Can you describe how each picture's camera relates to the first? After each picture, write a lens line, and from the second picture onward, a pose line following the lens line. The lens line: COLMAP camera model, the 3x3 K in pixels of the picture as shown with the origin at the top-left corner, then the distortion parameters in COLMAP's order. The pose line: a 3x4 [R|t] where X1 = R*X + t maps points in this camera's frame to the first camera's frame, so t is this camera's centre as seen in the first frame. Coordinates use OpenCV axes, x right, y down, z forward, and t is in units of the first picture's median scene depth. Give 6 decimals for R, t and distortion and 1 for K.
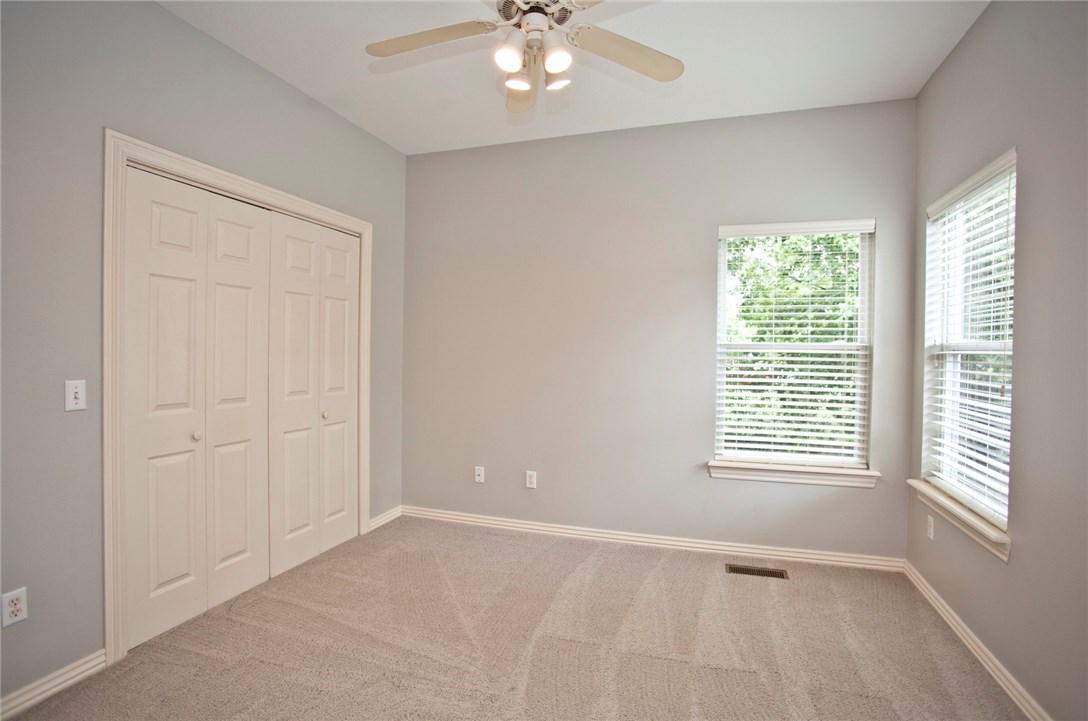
lens RADIAL K [[534.7, 0, 544.0], [0, 534.7, 360.5], [0, 0, 1]] dist [-0.036478, -0.000113]
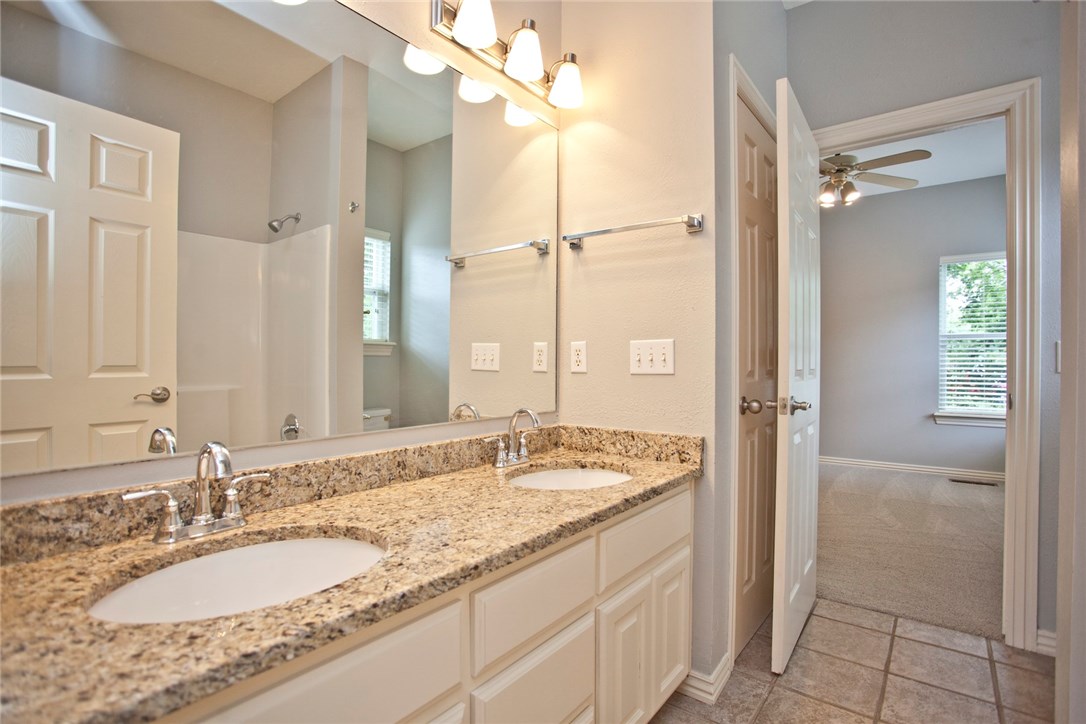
lens RADIAL K [[533.7, 0, 543.0], [0, 533.7, 362.0], [0, 0, 1]] dist [-0.036478, -0.000113]
pose [[0.945971, -0.005659, -0.324202, -0.071701], [-0.001292, 0.999774, -0.021220, 0.022143], [0.324248, 0.020492, 0.945750, -0.211361]]
